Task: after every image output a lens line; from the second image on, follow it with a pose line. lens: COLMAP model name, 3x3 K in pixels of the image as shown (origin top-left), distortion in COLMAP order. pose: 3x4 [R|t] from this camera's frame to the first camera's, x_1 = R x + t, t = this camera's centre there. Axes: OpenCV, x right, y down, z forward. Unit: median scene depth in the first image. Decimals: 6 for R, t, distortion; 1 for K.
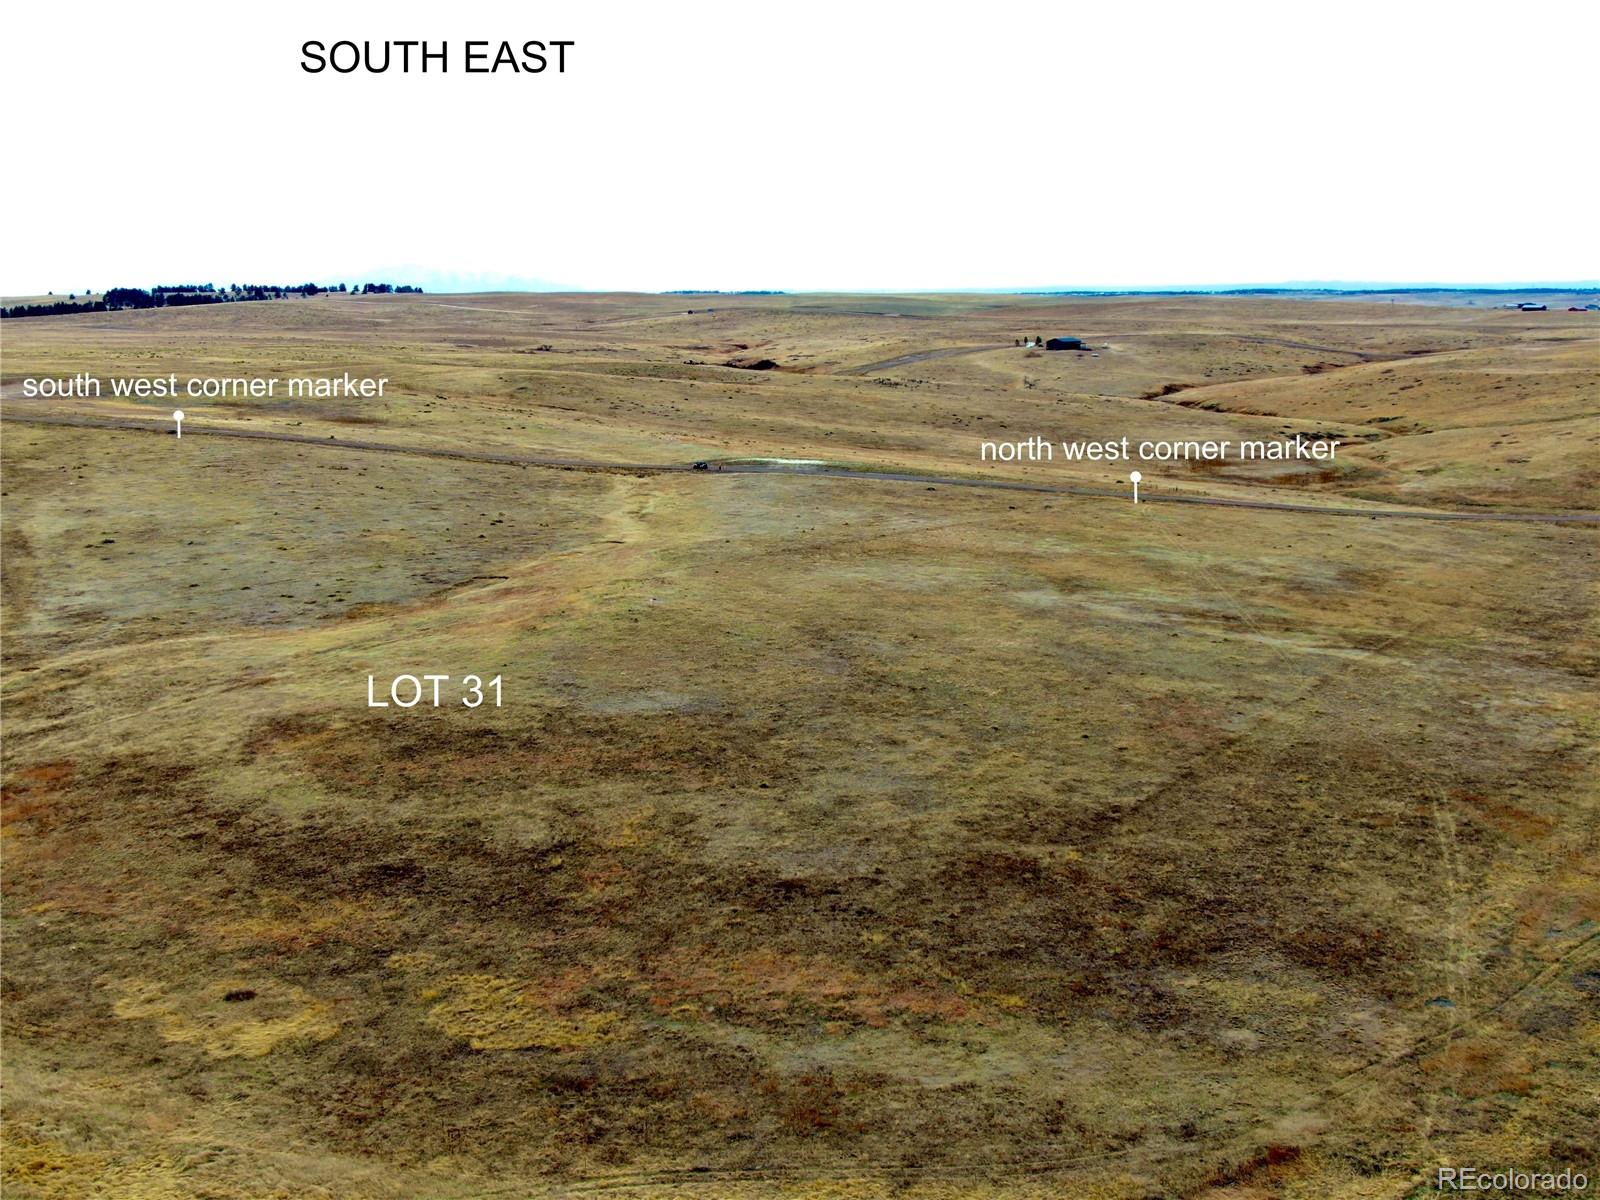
lens RADIAL K [[2062.8, 0, 804.0], [0, 2062.8, 573.7], [0, 0, 1]] dist [0.221755, -1.111752]
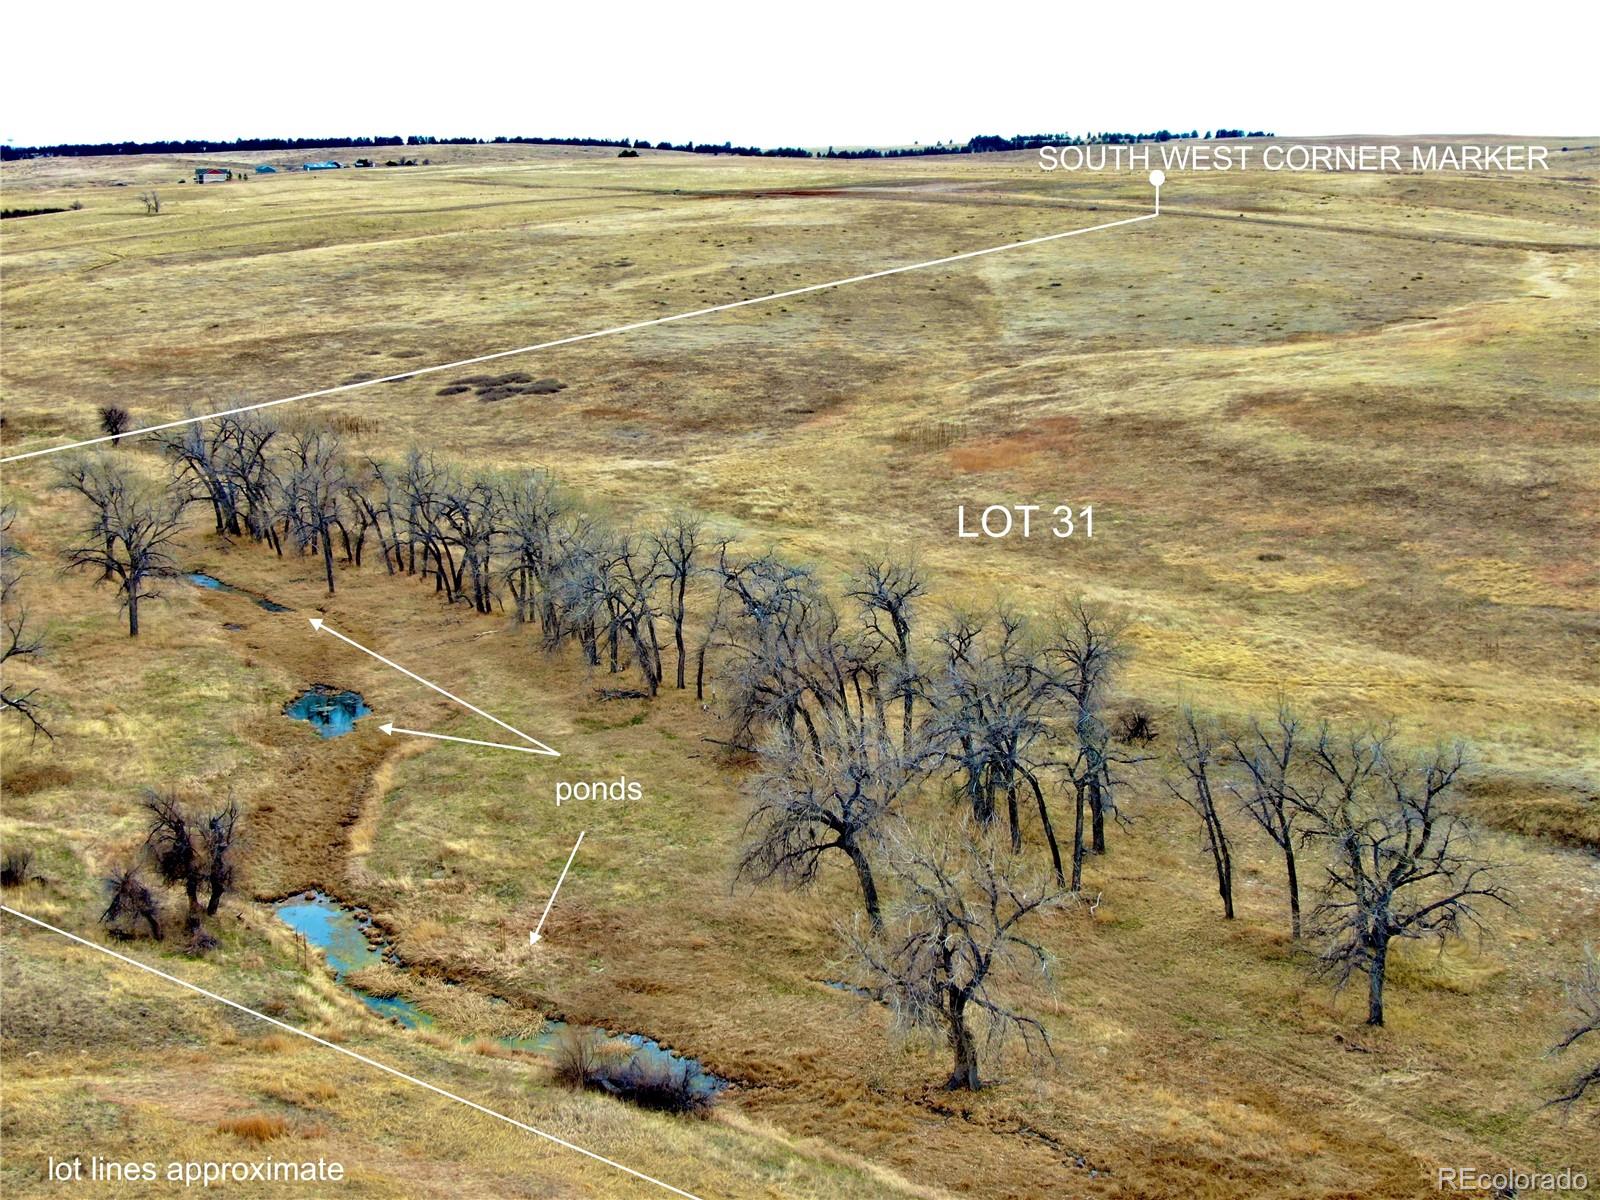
lens RADIAL K [[2052.8, 0, 774.8], [0, 2052.8, 598.8], [0, 0, 1]] dist [0.165014, -0.832065]
pose [[0.919025, 0.079450, -0.386110, -0.045103], [-0.049051, 0.994914, 0.087973, 0.079040], [0.391136, -0.061910, 0.918248, -0.094445]]
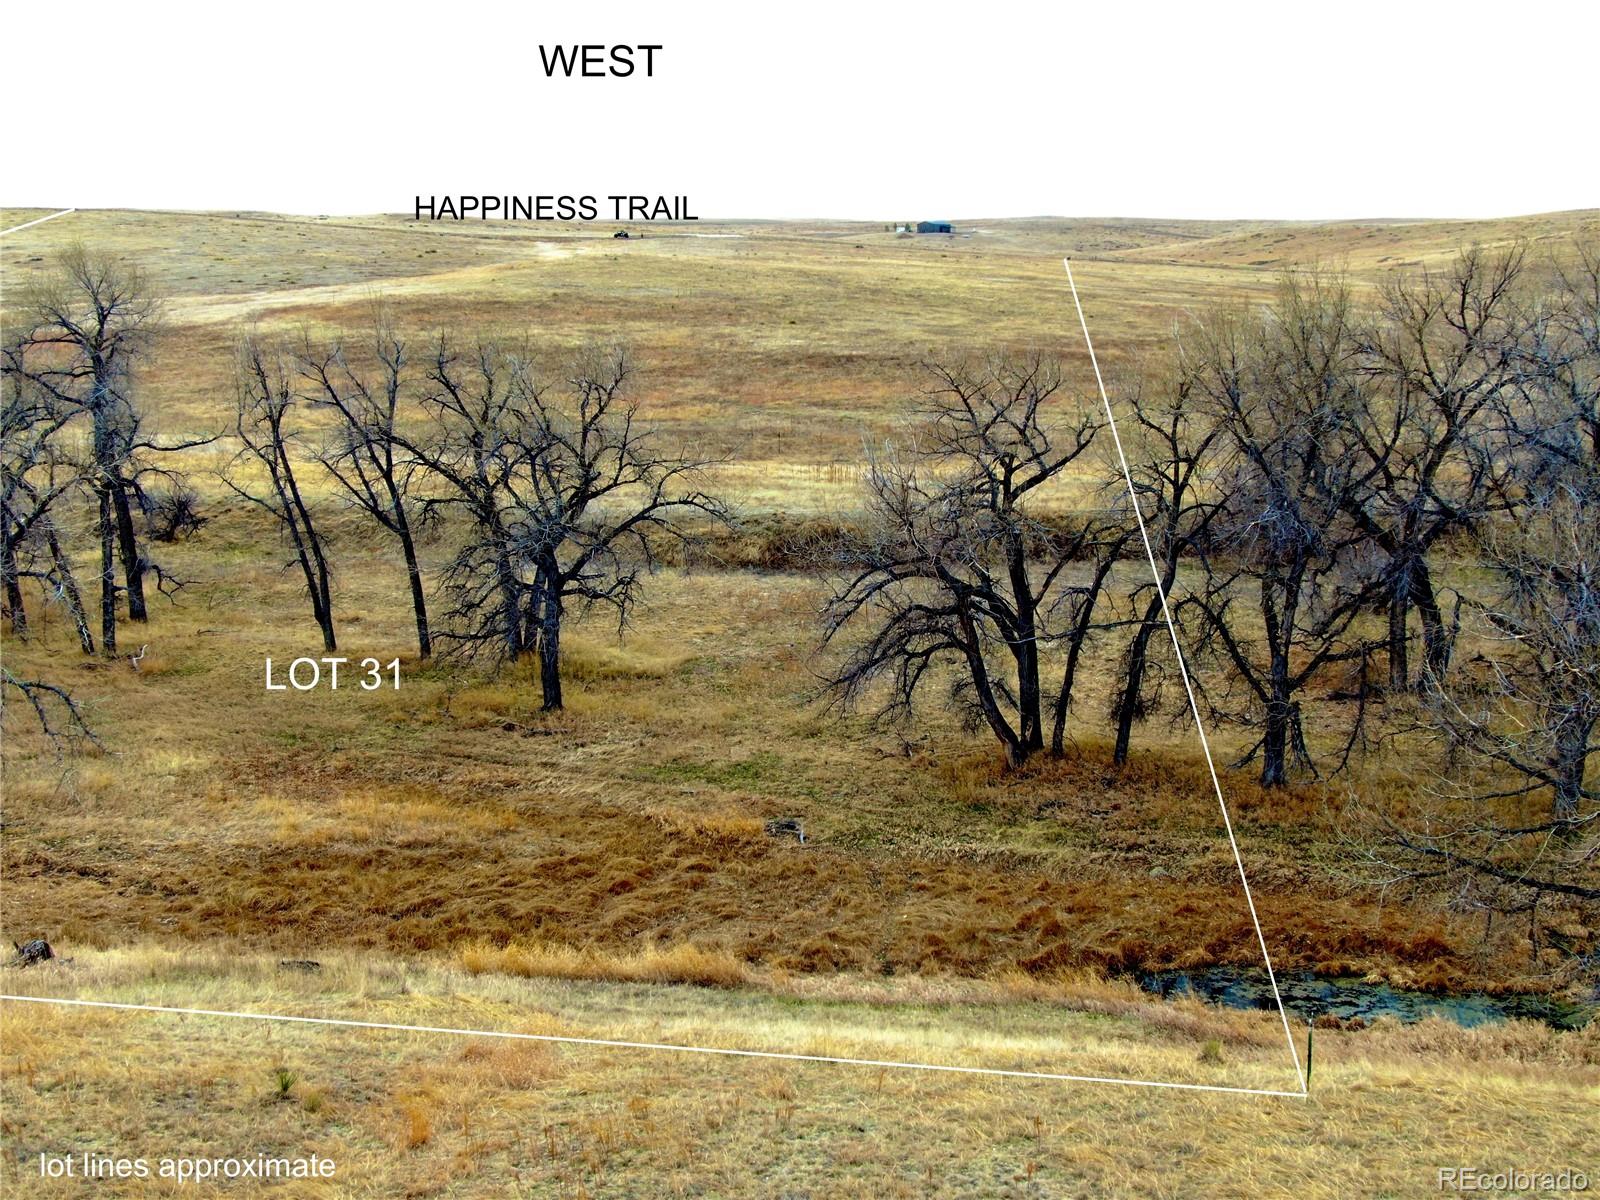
lens RADIAL K [[2053.4, 0, 802.9], [0, 2053.4, 601.5], [0, 0, 1]] dist [0.227163, -1.117548]
pose [[0.996941, -0.014772, 0.076743, -0.069048], [0.012474, 0.999462, 0.030337, 0.153908], [-0.077150, -0.029287, 0.996589, 0.003816]]
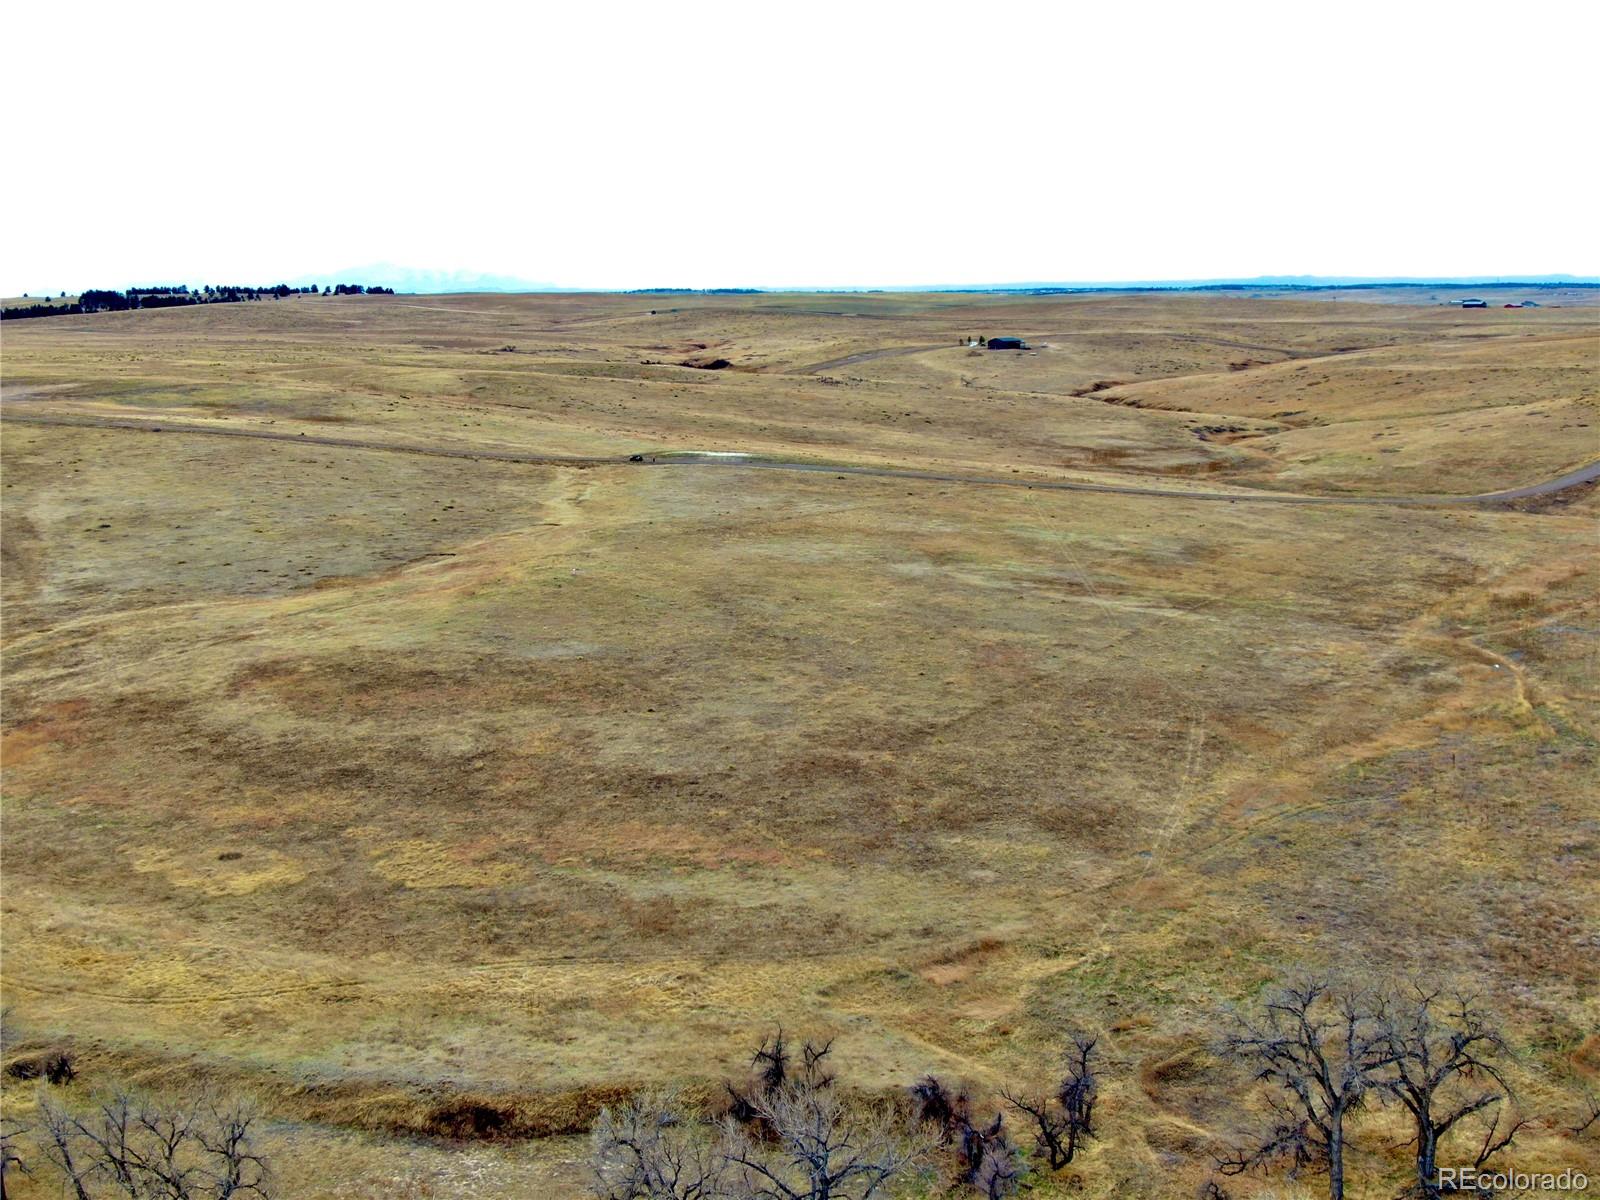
lens RADIAL K [[2062.8, 0, 804.0], [0, 2062.8, 573.7], [0, 0, 1]] dist [0.221755, -1.111752]
pose [[0.999916, -0.005721, 0.011614, 0.043786], [0.005705, 0.999983, 0.001423, 0.014228], [-0.011622, -0.001356, 0.999932, -0.181685]]
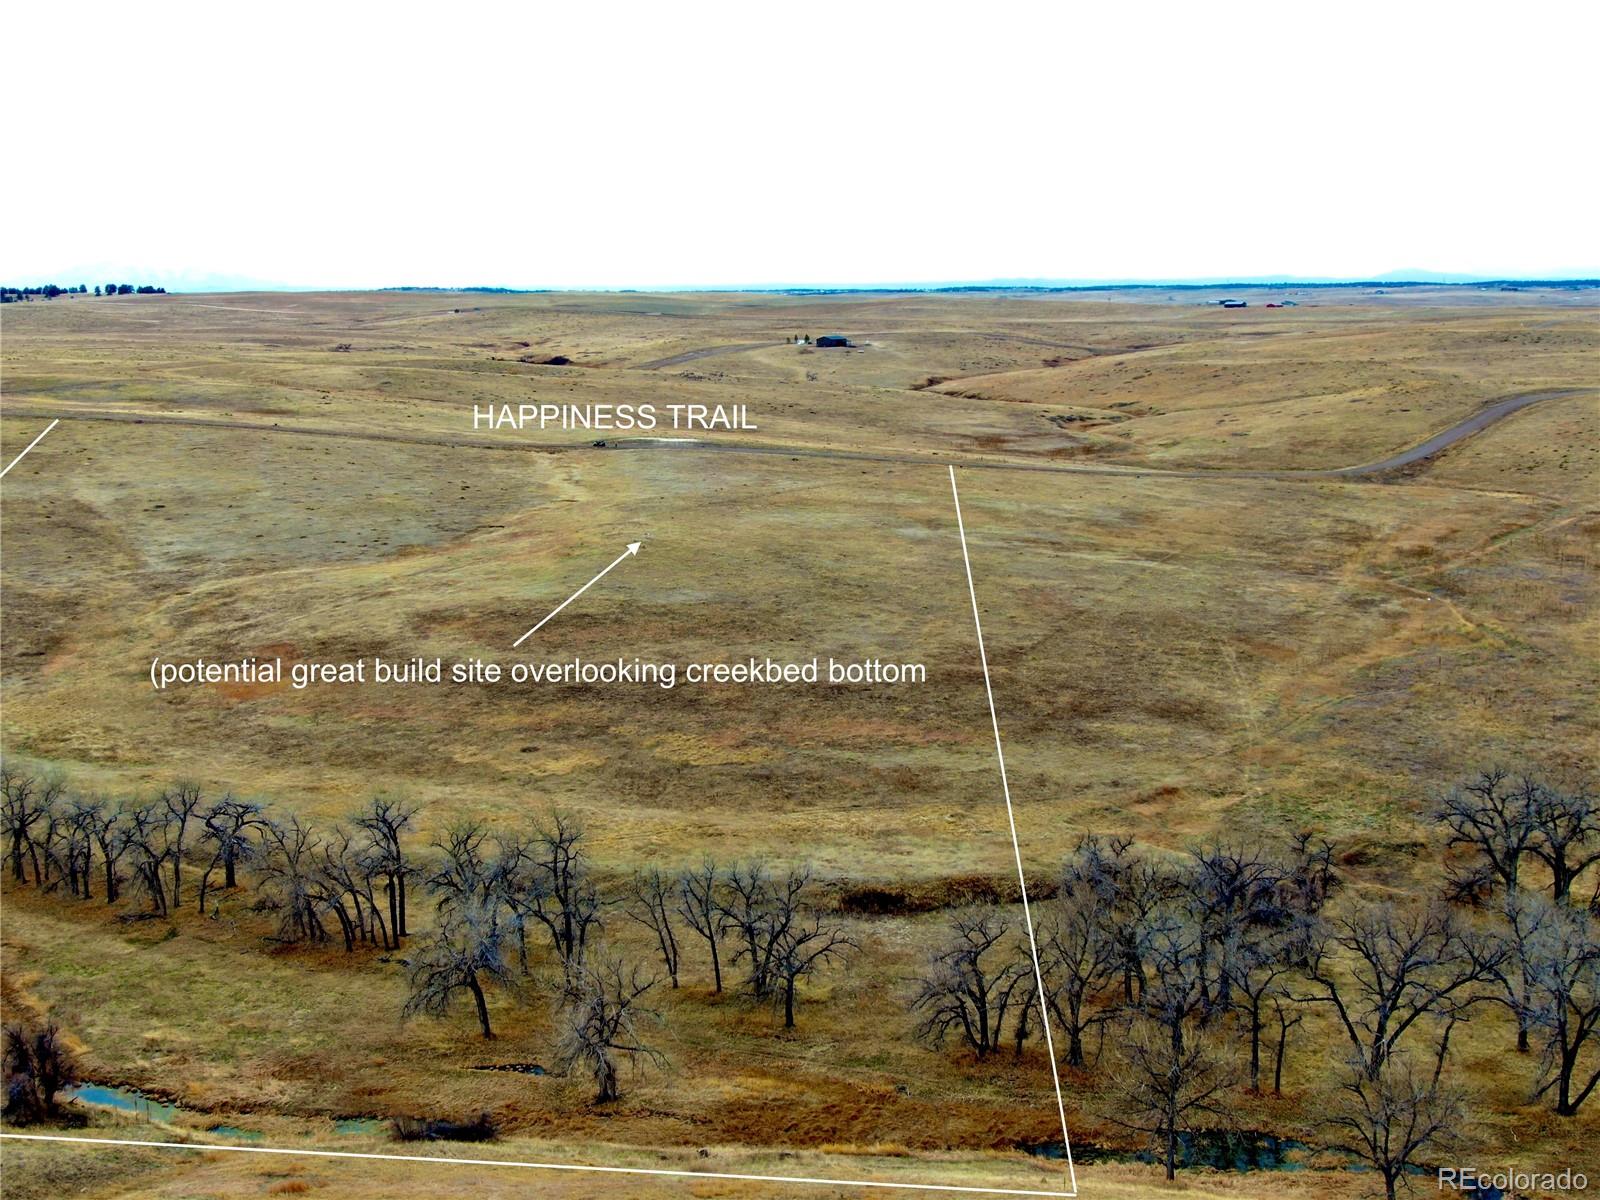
lens RADIAL K [[2062.8, 0, 804.0], [0, 2062.8, 573.7], [0, 0, 1]] dist [0.221755, -1.111752]
pose [[0.990780, -0.021694, 0.133736, -0.156156], [0.021477, 0.999765, 0.003064, 0.037449], [-0.133771, -0.000164, 0.991012, -0.362031]]
